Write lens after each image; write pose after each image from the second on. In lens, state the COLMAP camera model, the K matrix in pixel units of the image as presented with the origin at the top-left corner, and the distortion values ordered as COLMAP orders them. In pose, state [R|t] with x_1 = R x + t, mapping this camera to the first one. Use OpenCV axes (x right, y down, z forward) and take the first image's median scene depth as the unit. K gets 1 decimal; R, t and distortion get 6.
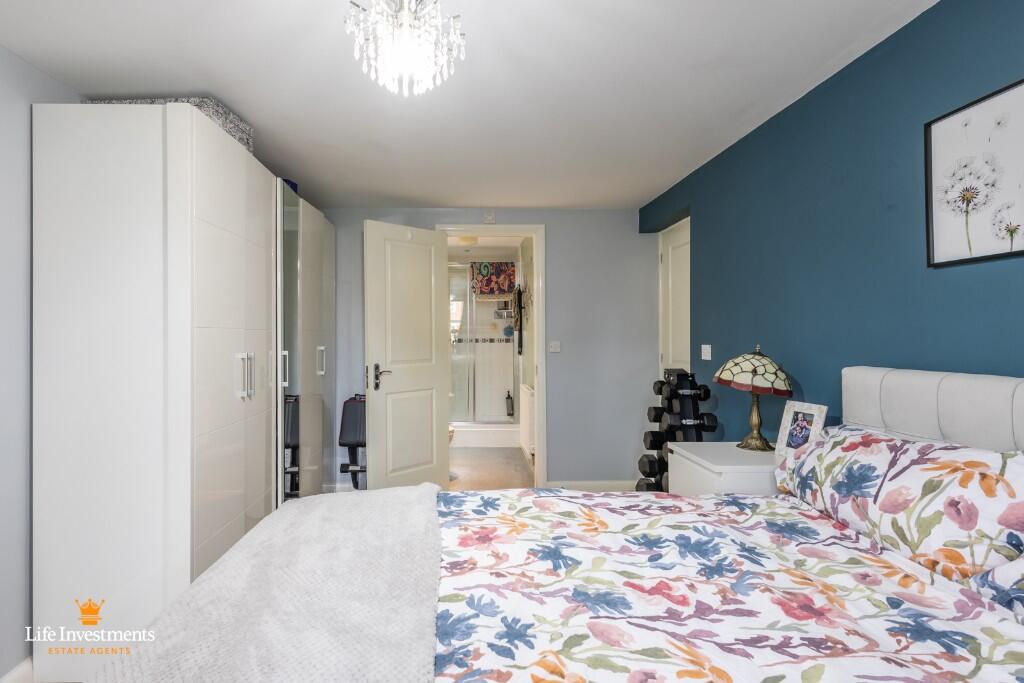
lens RADIAL K [[482.8, 0, 510.4], [0, 482.8, 304.9], [0, 0, 1]] dist [0.013970, -0.000251]
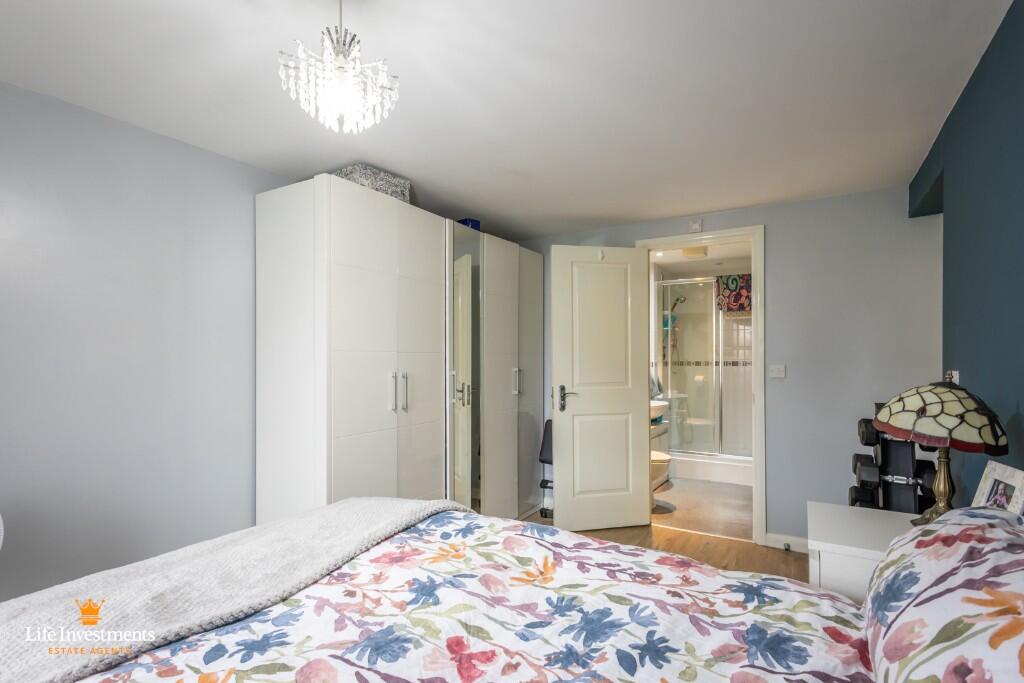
lens RADIAL K [[484.4, 0, 496.1], [0, 484.4, 329.6], [0, 0, 1]] dist [0.010185, -0.000038]
pose [[0.858889, -0.030243, -0.511267, 0.522555], [0.032840, 0.999453, -0.003954, 0.014642], [0.511107, -0.013394, 0.859413, 0.198976]]
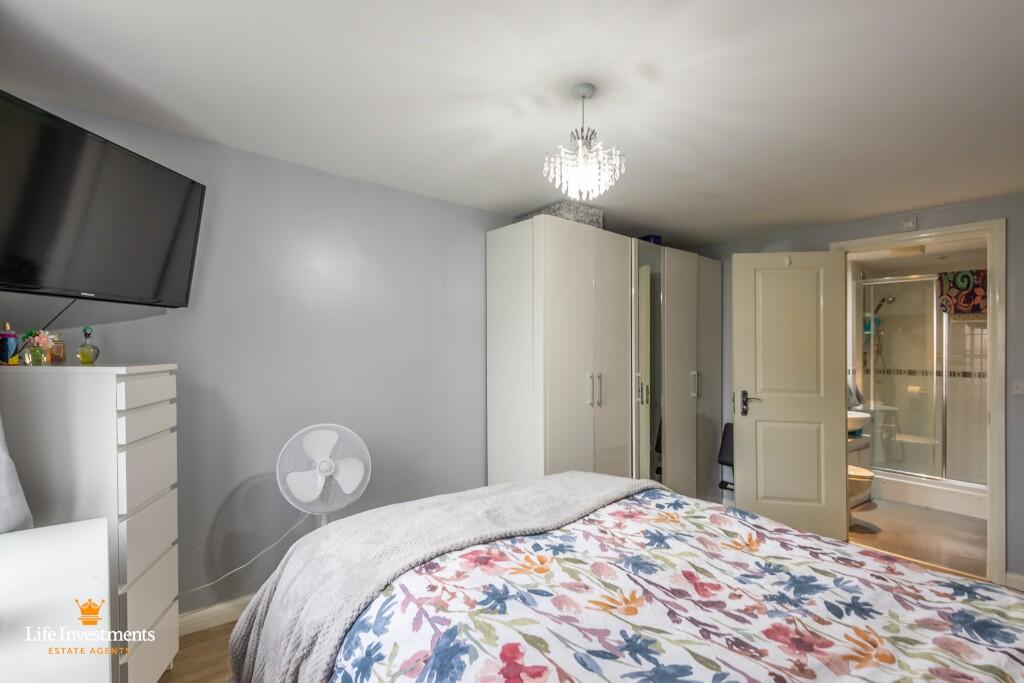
lens RADIAL K [[445.3, 0, 509.6], [0, 445.3, 327.8], [0, 0, 1]] dist [0.018230, -0.005739]
pose [[0.642973, -0.028139, -0.765372, 0.570377], [0.021134, 0.999596, -0.018997, -0.024051], [0.765597, -0.003961, 0.643308, -0.051702]]
